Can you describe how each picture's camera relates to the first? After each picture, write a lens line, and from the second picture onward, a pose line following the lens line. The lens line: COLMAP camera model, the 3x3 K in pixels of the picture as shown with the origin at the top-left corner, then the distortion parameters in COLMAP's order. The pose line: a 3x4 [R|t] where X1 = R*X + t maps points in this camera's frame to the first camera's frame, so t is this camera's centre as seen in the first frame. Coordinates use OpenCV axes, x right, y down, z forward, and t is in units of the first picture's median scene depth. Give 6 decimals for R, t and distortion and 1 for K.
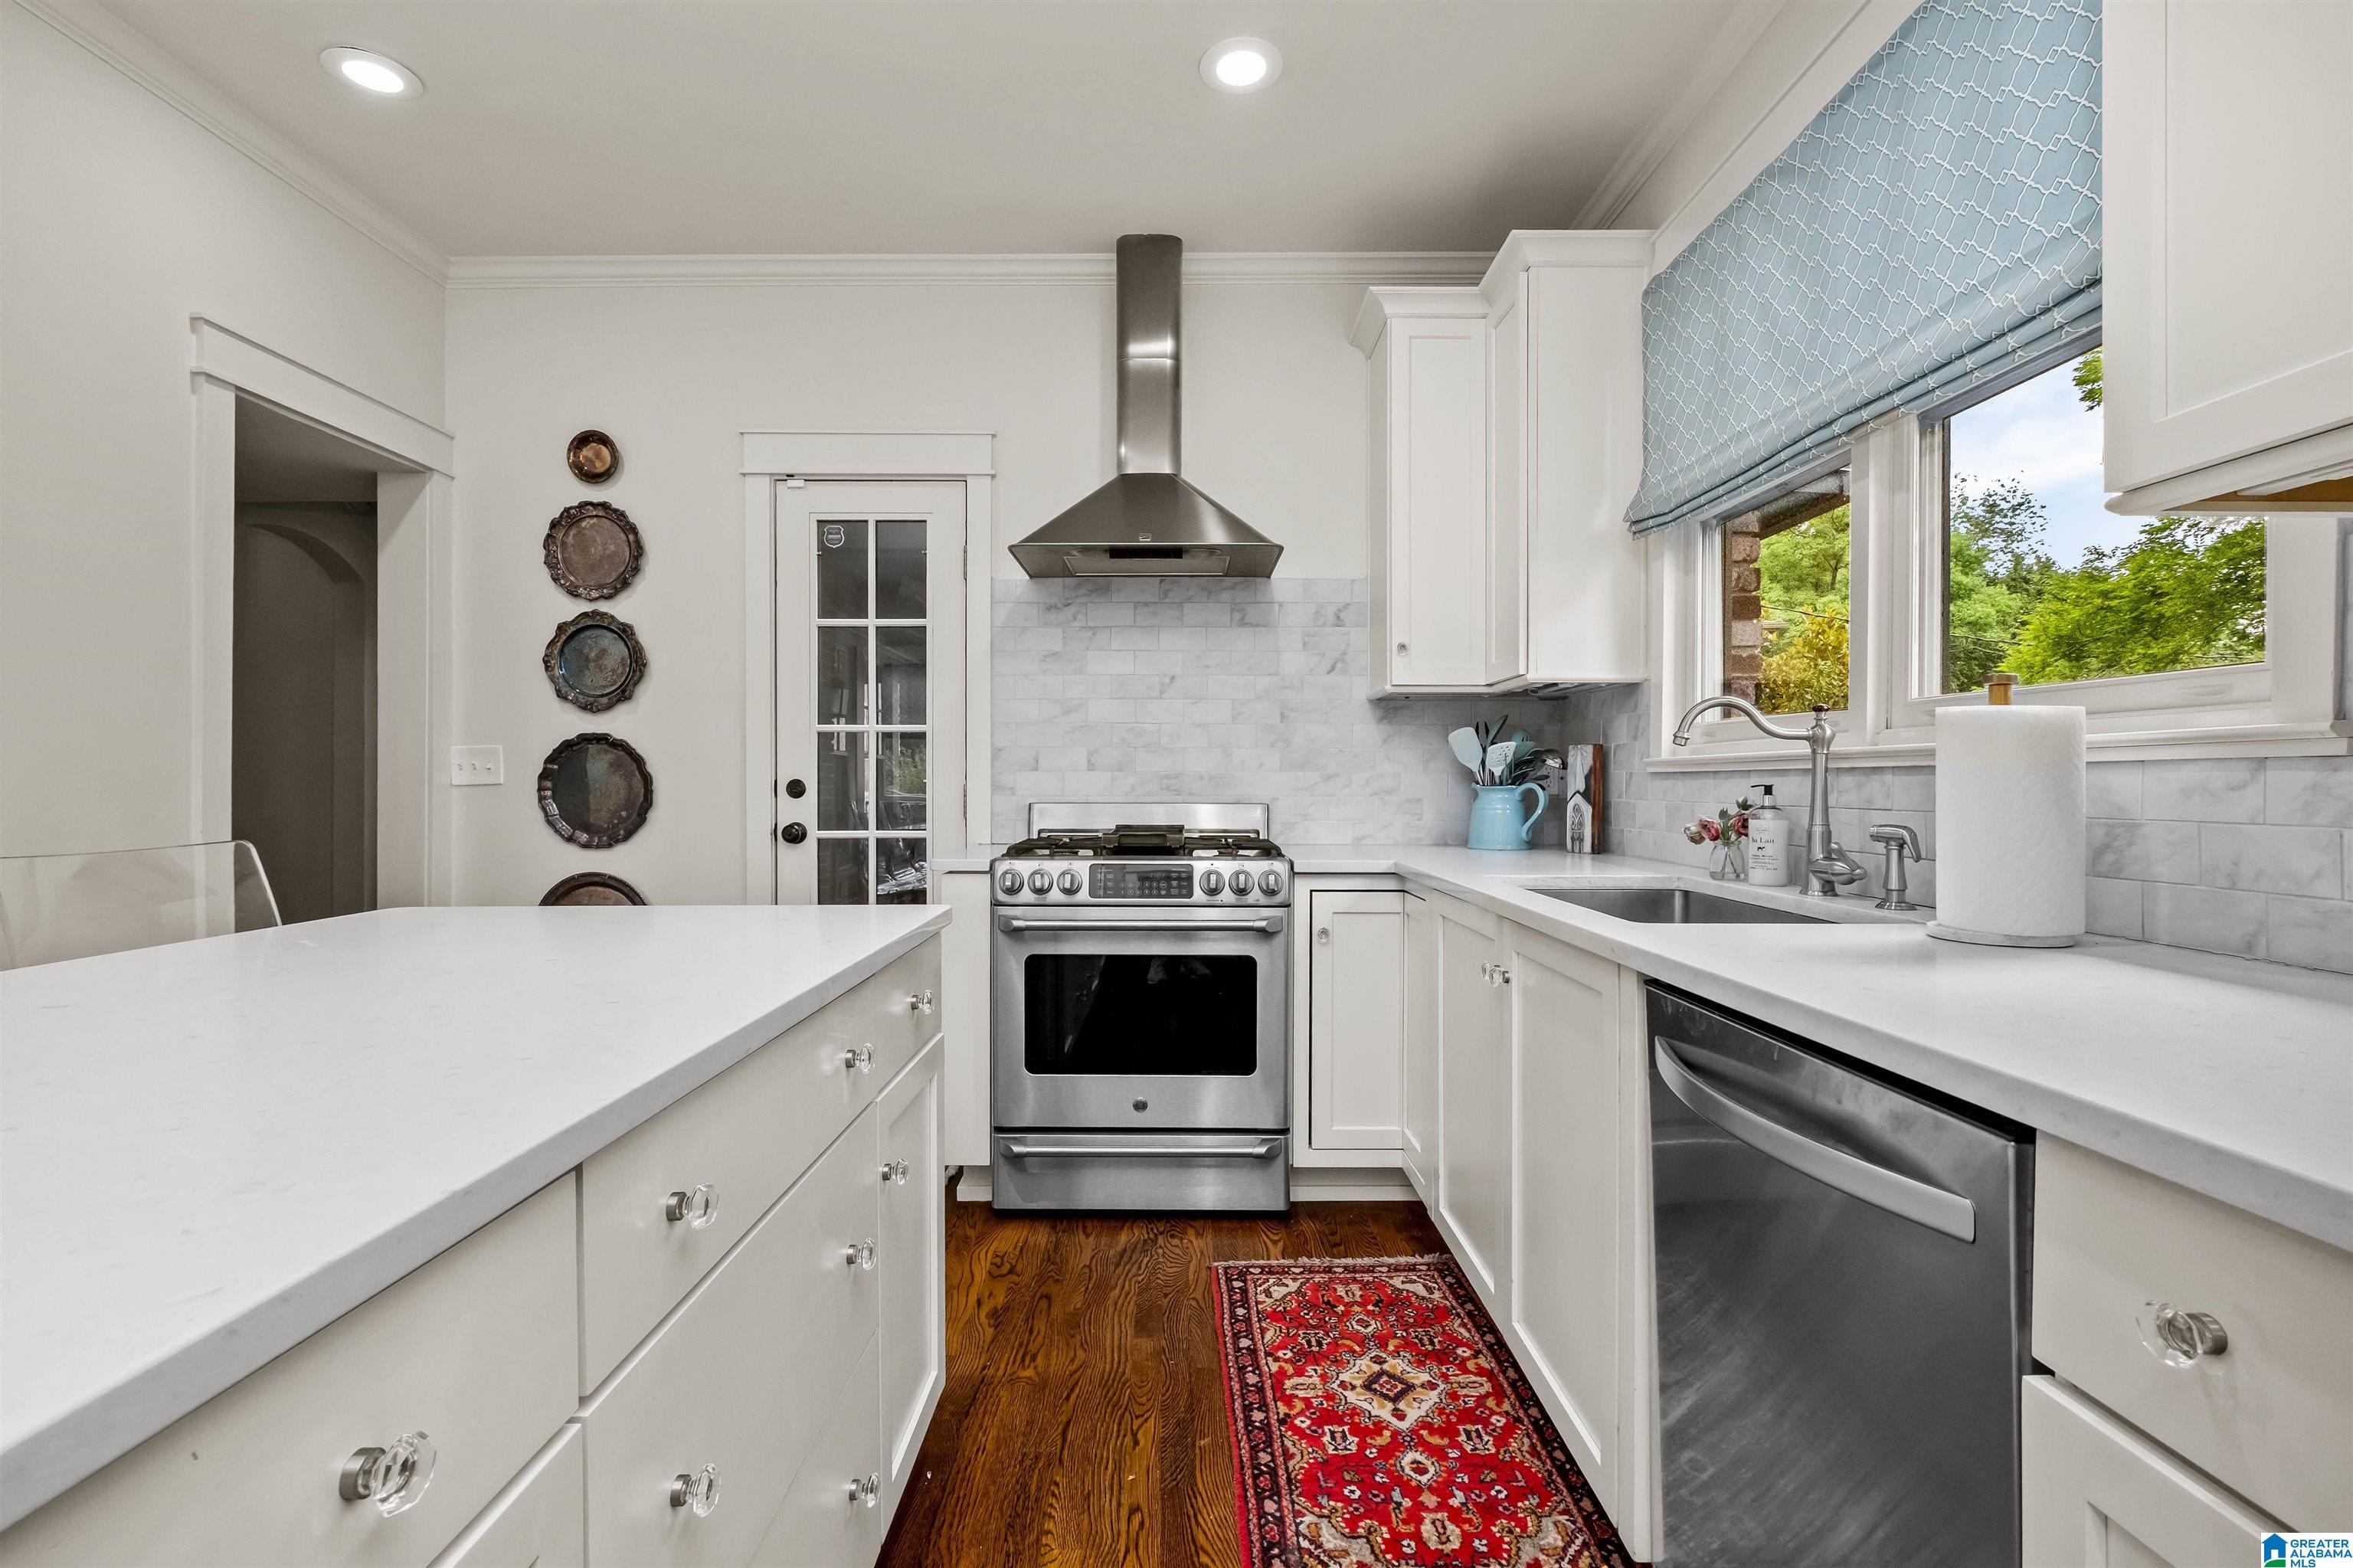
lens RADIAL K [[1049.0, 0, 1173.3], [0, 1049.0, 785.1], [0, 0, 1]] dist [-0.007481, 0.001310]
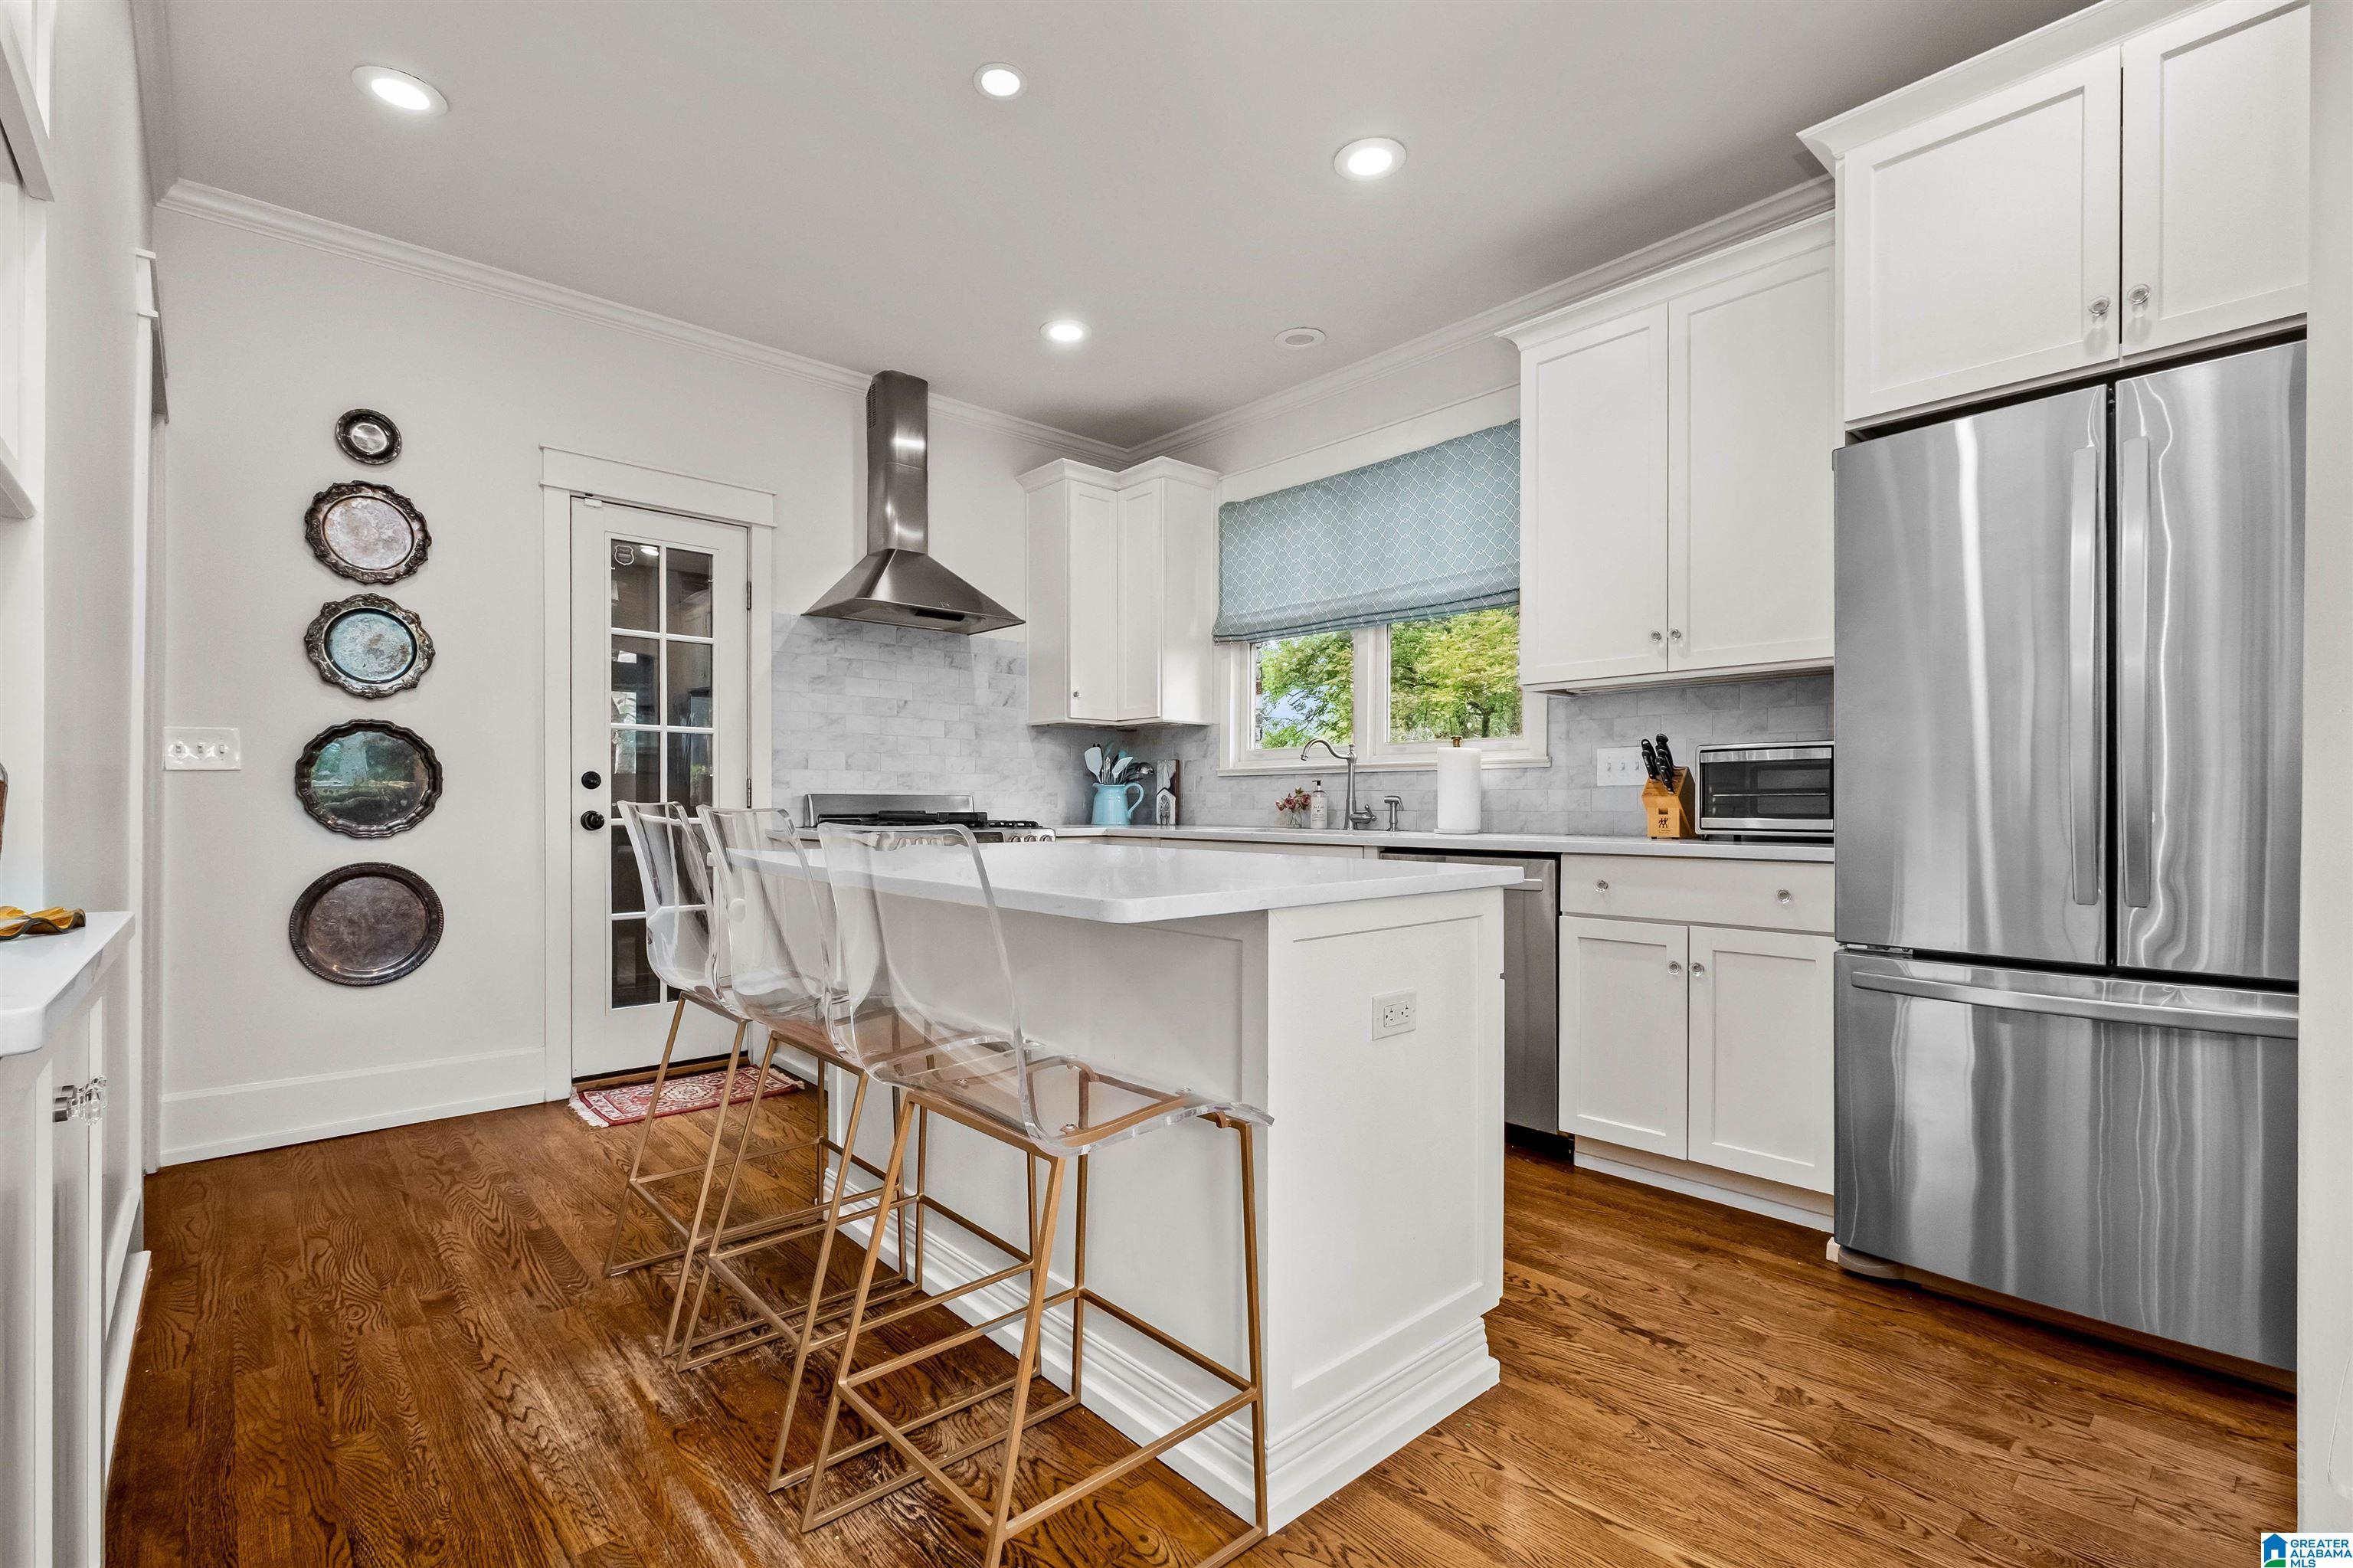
lens RADIAL K [[1049.0, 0, 1159.6], [0, 1049.0, 801.9], [0, 0, 1]] dist [-0.007481, 0.001310]
pose [[0.751567, 0.002763, 0.659651, -0.684271], [-0.000245, 0.999992, -0.003909, 0.032517], [-0.659657, 0.002776, 0.751562, -0.233981]]
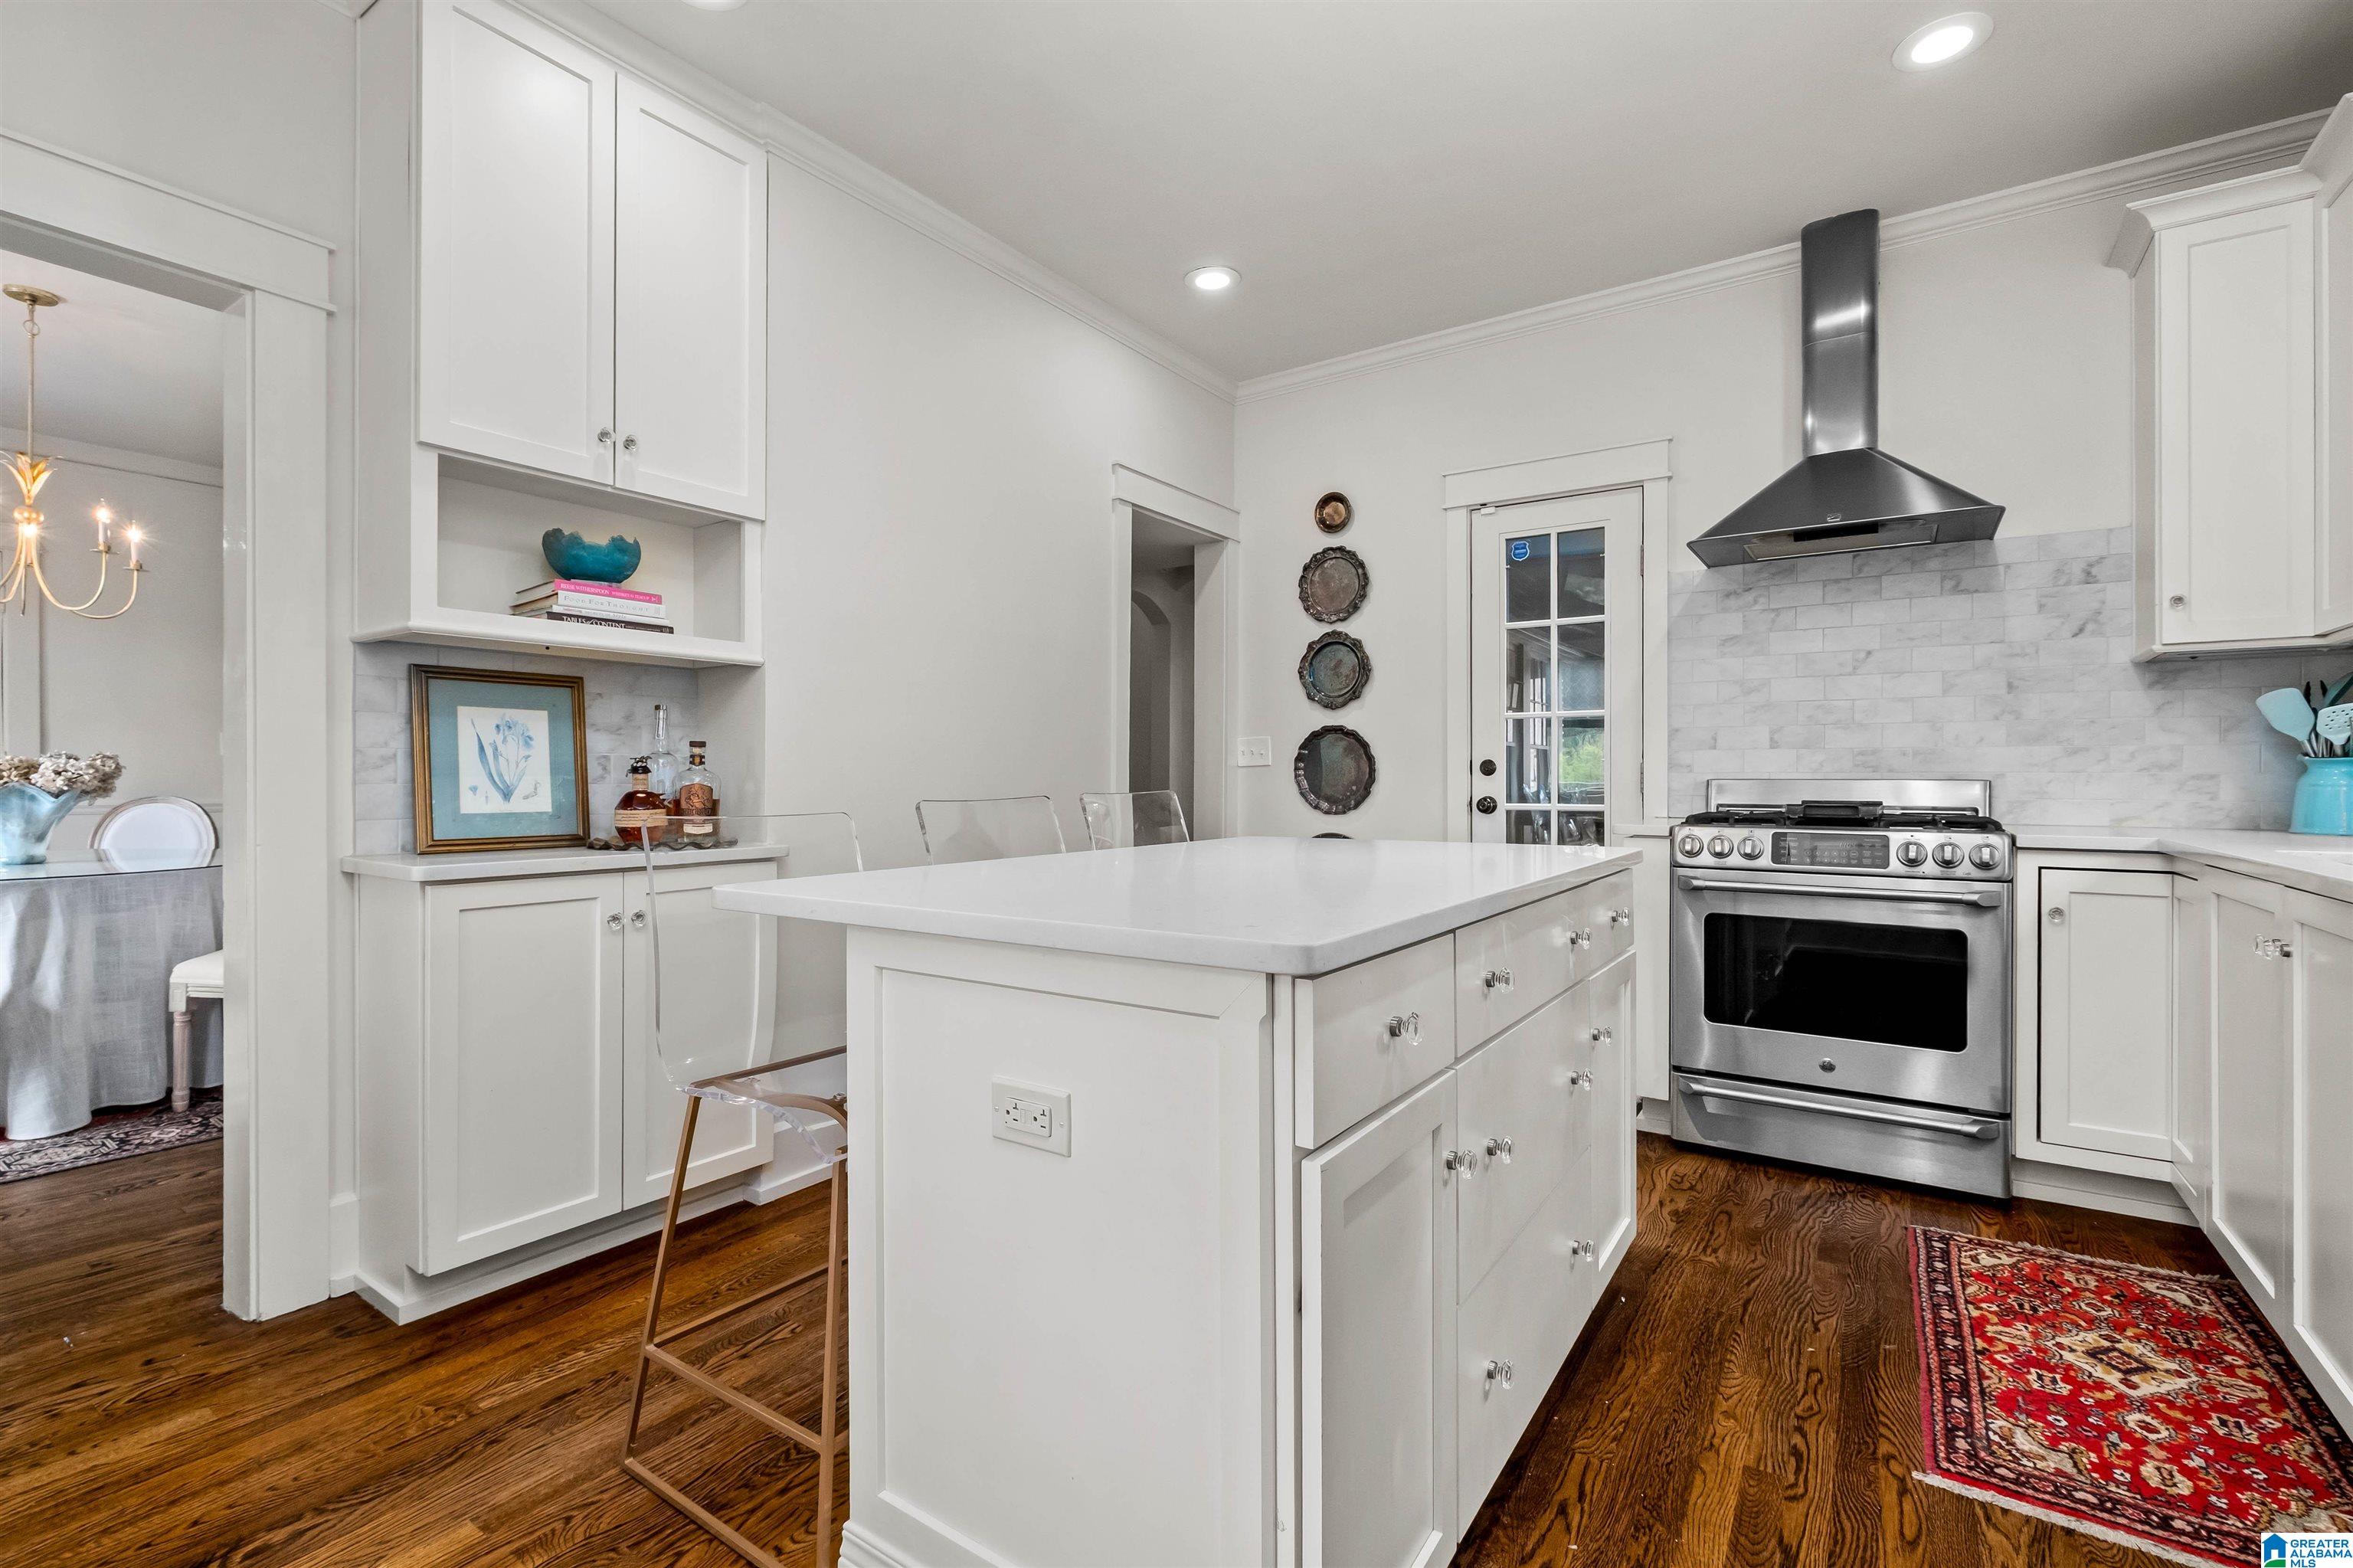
lens RADIAL K [[1049.0, 0, 1168.5], [0, 1049.0, 777.3], [0, 0, 1]] dist [-0.007481, 0.001310]
pose [[0.823090, -0.000317, -0.567911, 0.017201], [-0.003165, 0.999982, -0.005145, 0.023450], [0.567902, 0.006033, 0.823074, -0.195820]]
